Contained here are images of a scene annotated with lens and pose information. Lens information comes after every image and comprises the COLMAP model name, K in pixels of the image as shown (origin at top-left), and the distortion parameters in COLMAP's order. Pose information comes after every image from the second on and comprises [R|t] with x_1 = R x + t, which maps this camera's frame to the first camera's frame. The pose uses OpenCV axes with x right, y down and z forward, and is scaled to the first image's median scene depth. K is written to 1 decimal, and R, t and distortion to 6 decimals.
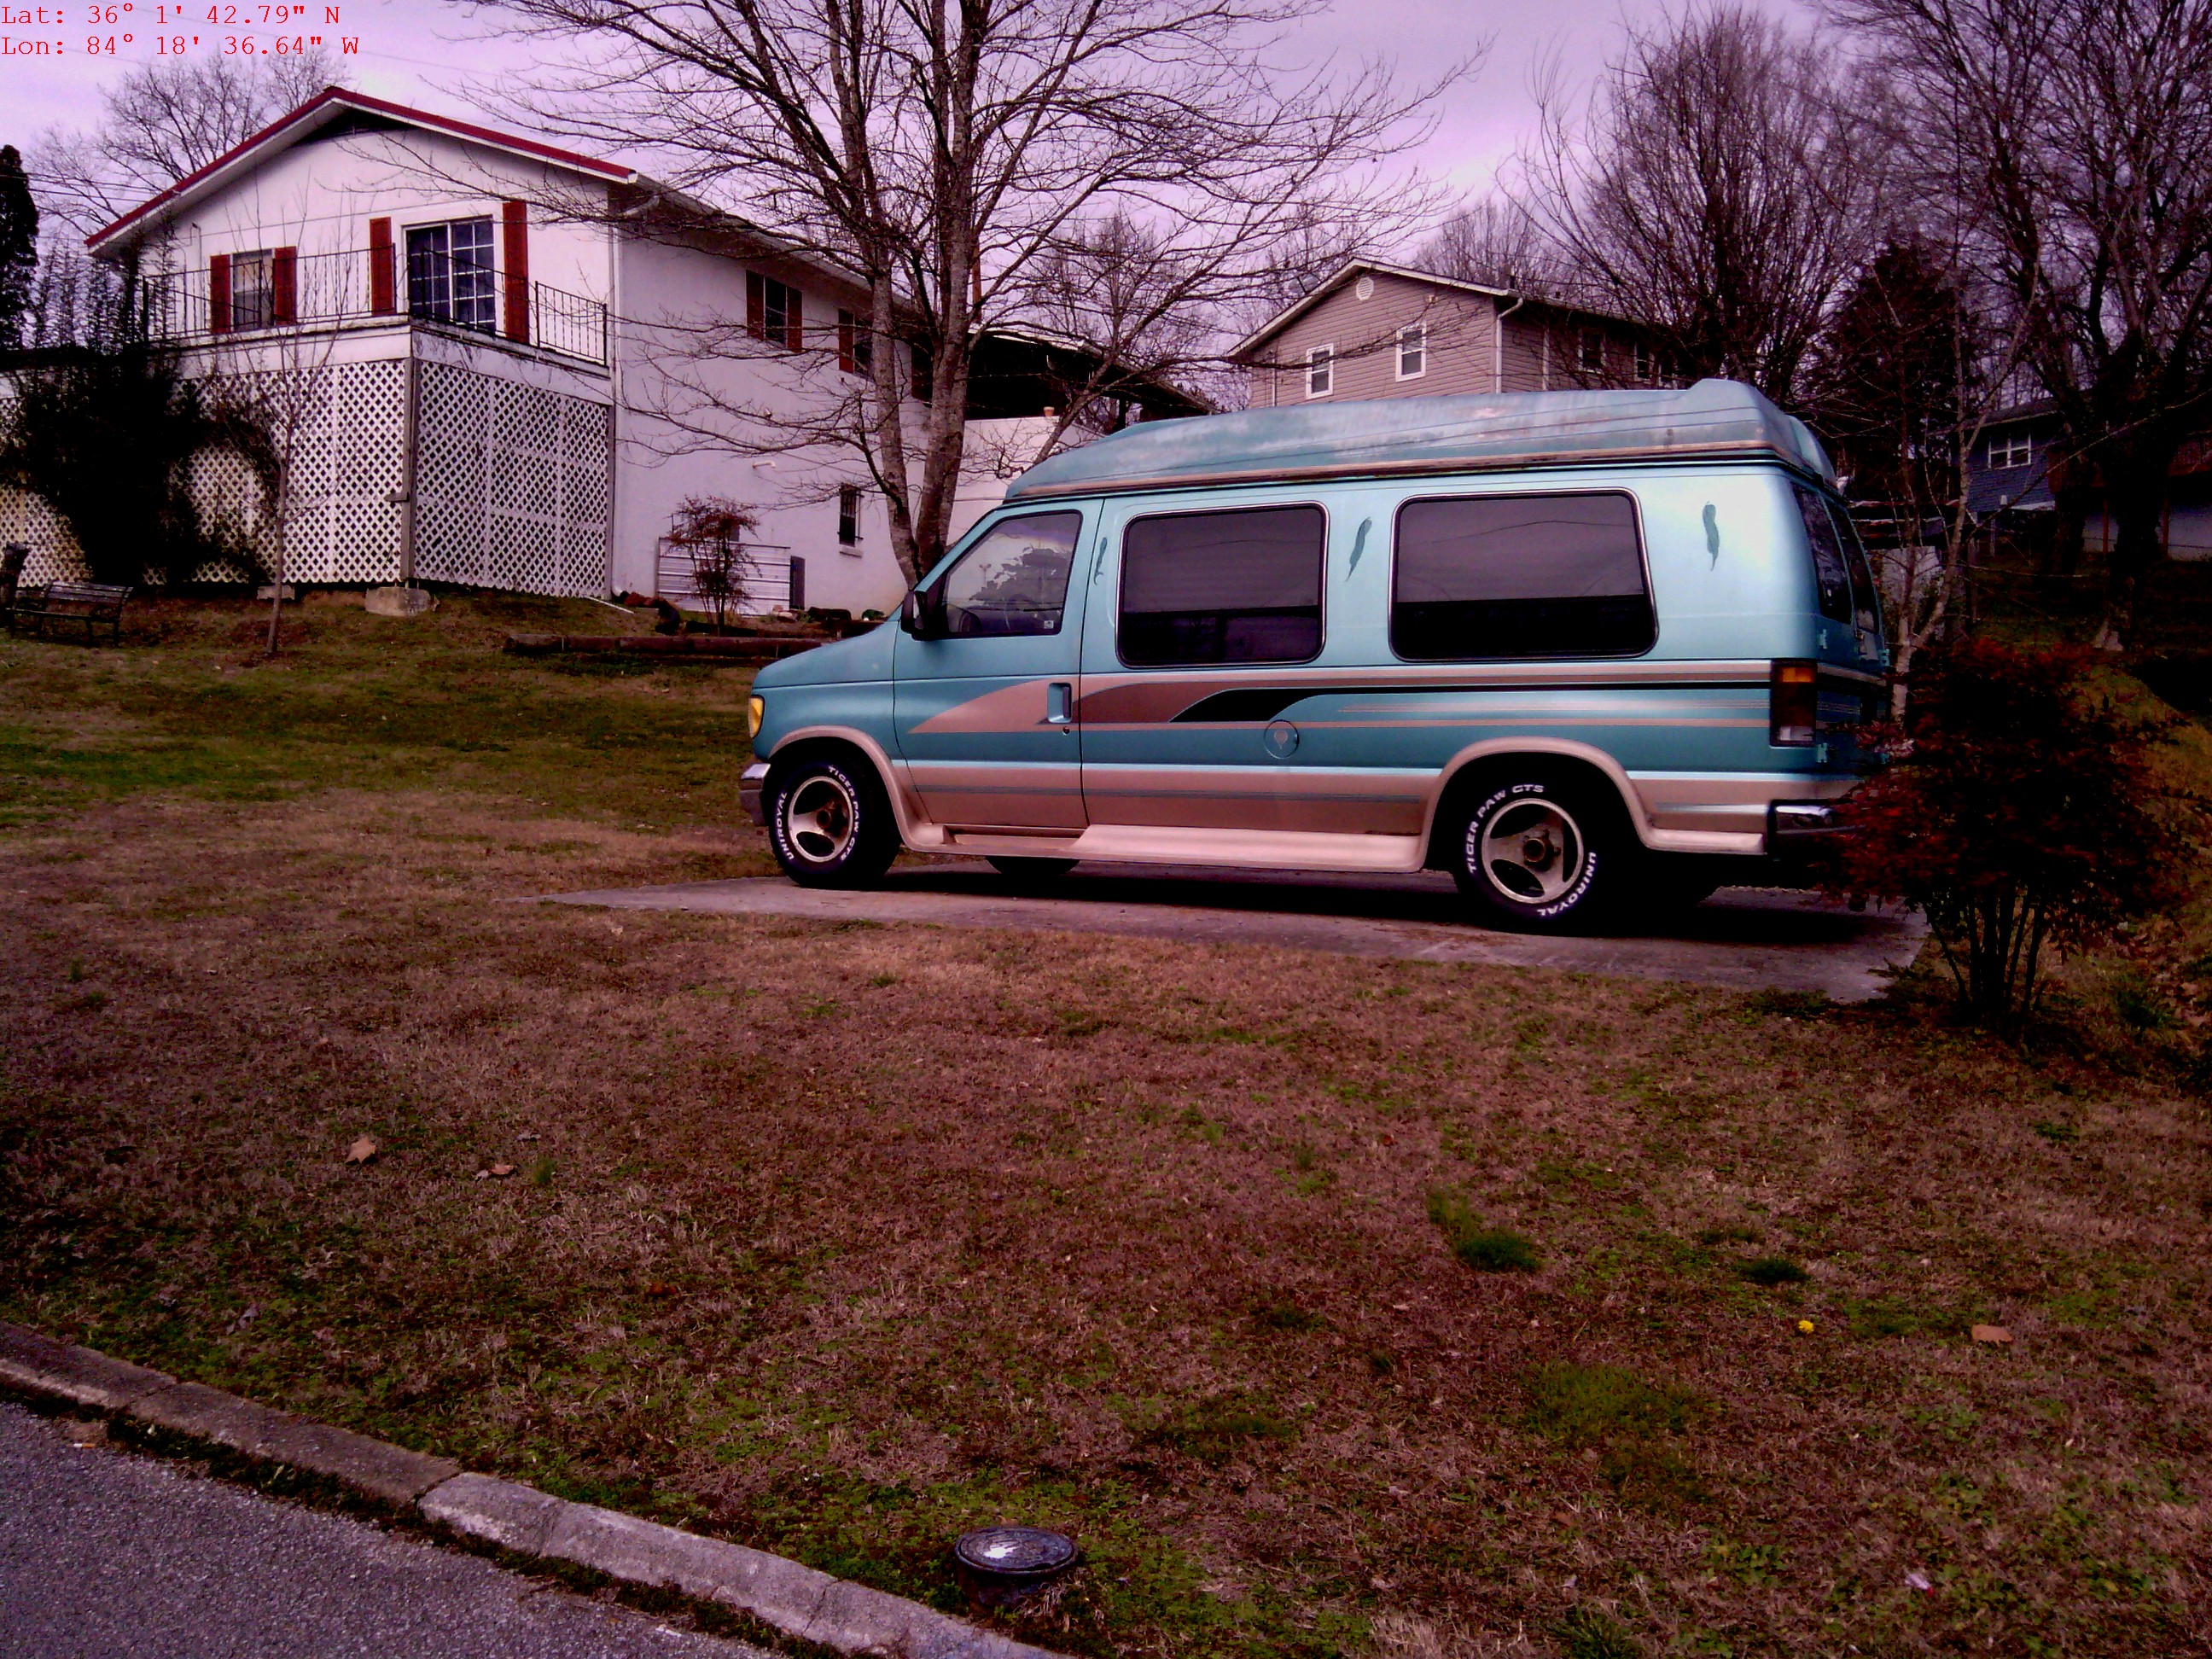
lens RADIAL K [[1999.0, 0, 1106.0], [0, 1999.0, 829.5], [0, 0, 1]] dist [0.037108, -0.055890]
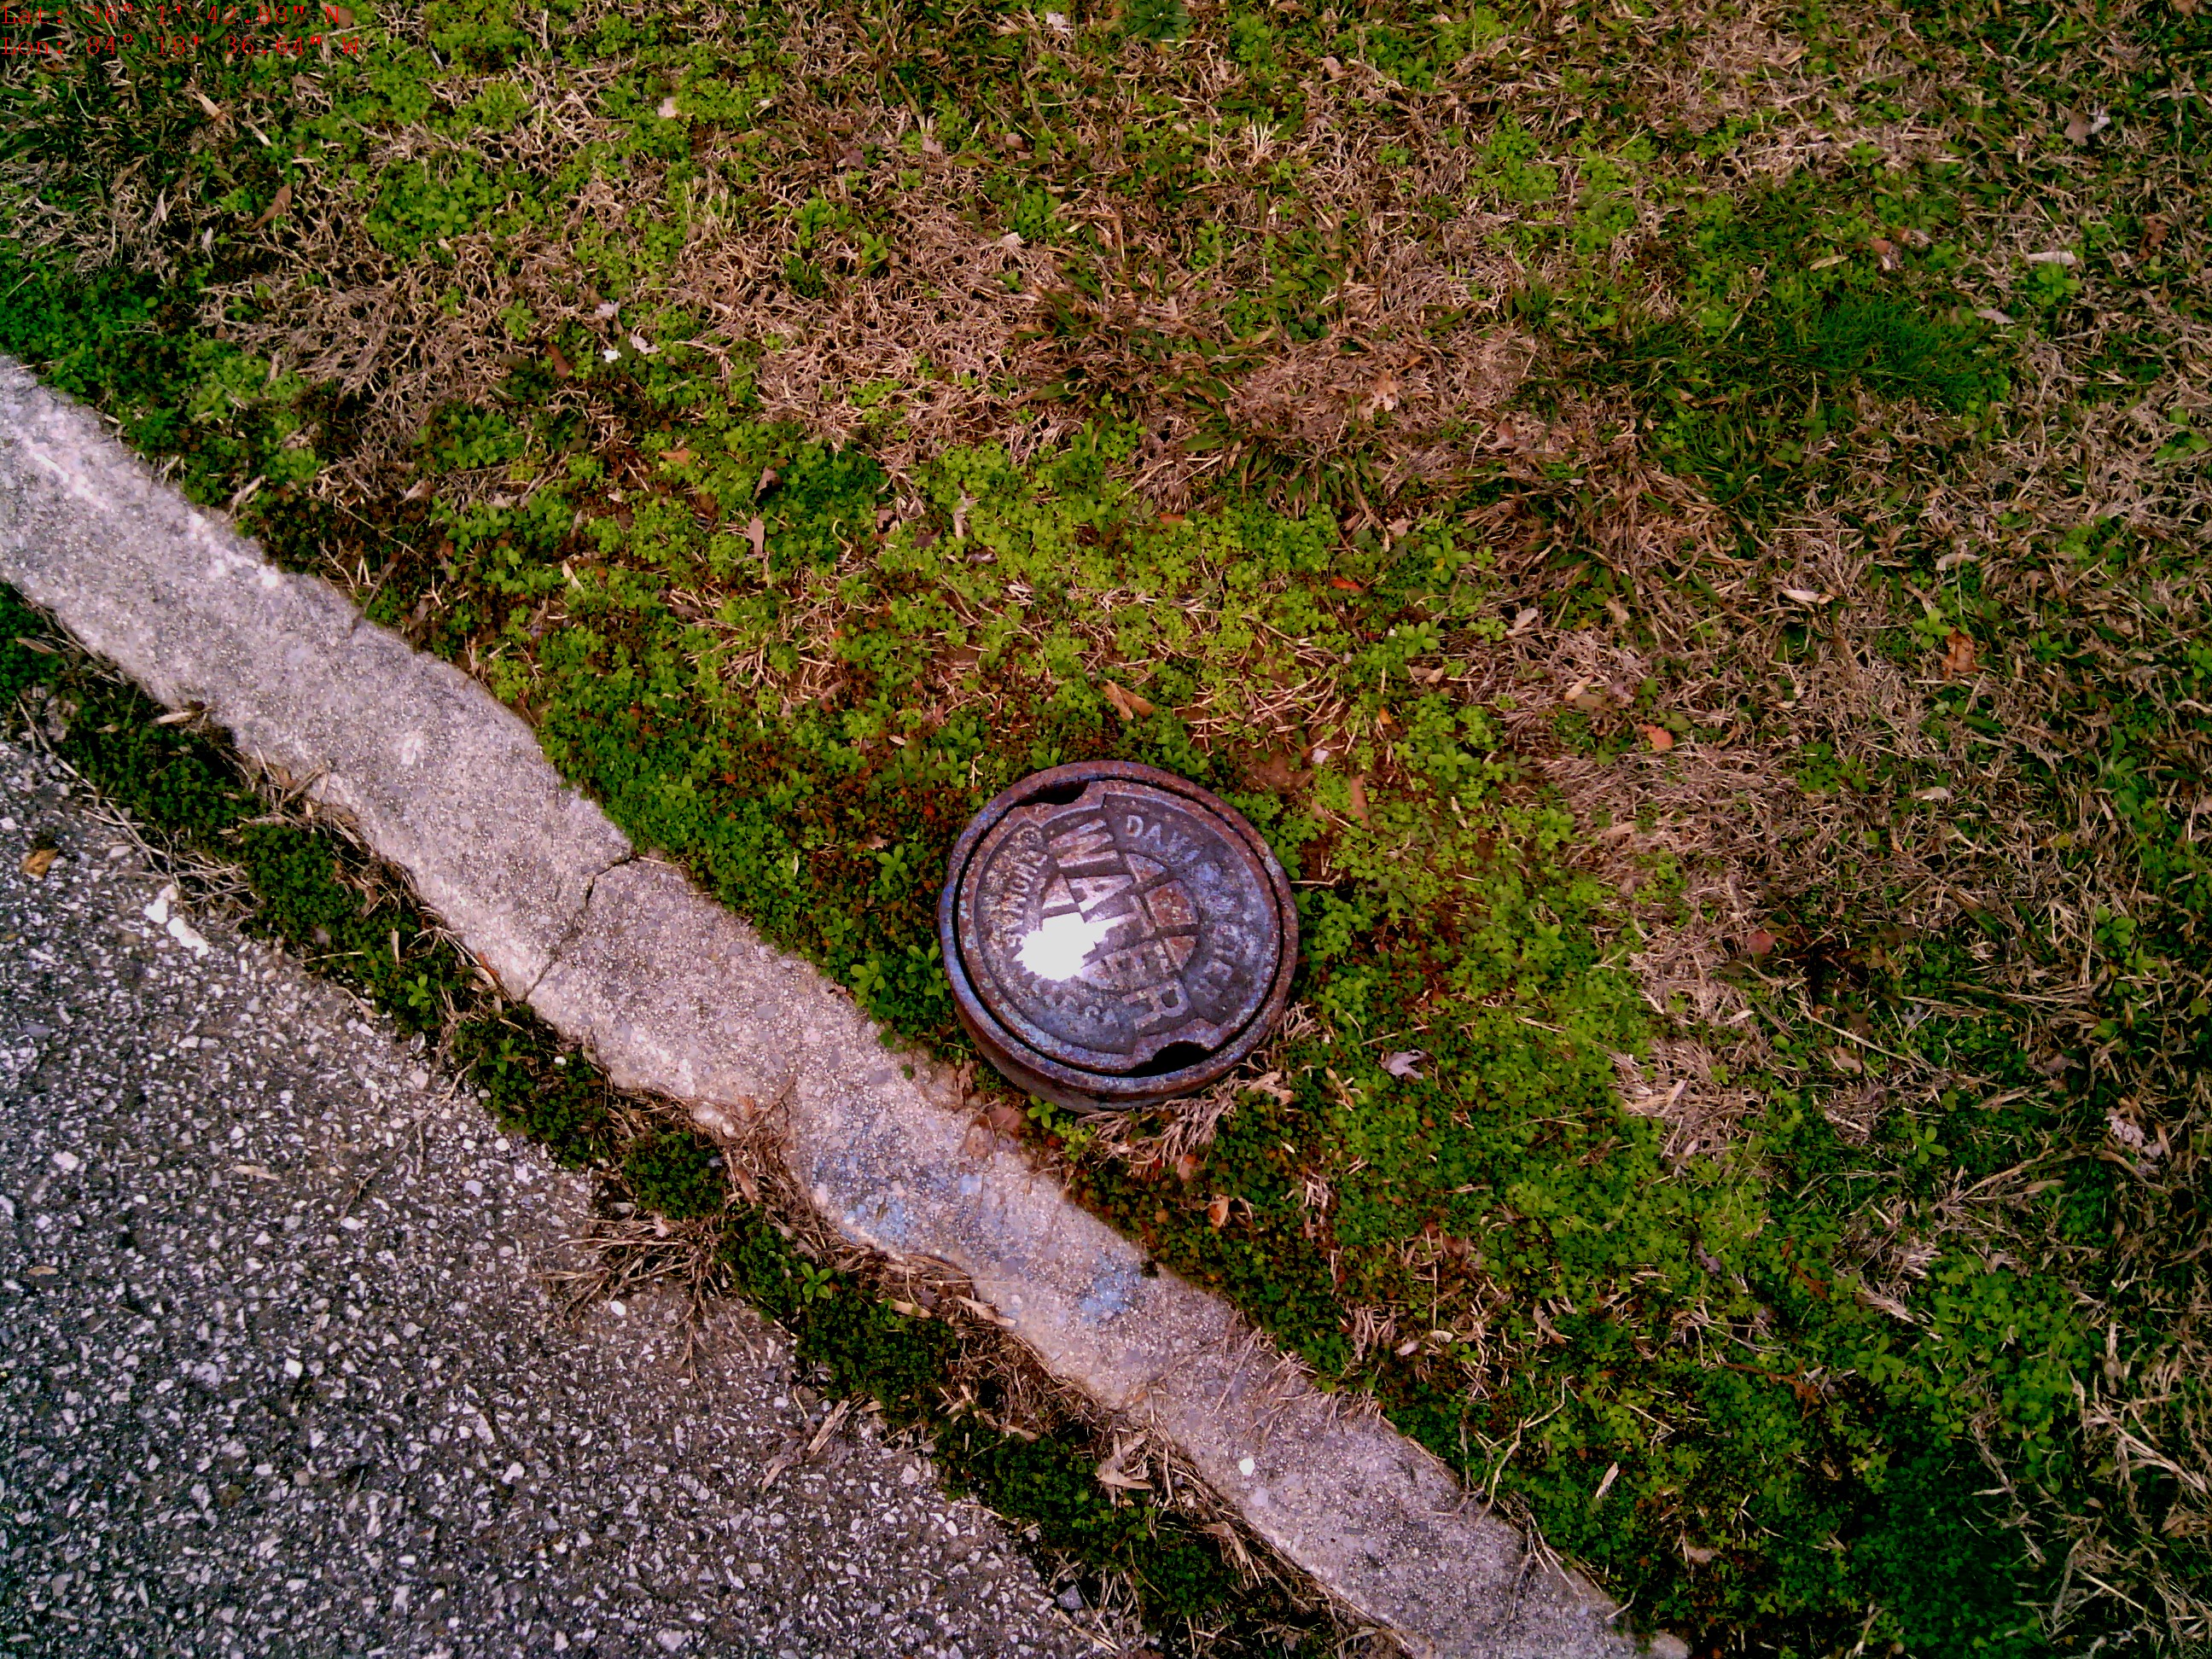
lens RADIAL K [[1999.0, 0, 1106.0], [0, 1999.0, 829.5], [0, 0, 1]] dist [0.037108, -0.055890]
pose [[0.983715, 0.176638, -0.033210, -0.036166], [-0.064743, 0.520623, 0.851328, 0.056932], [0.167667, -0.835315, 0.523581, 0.795124]]
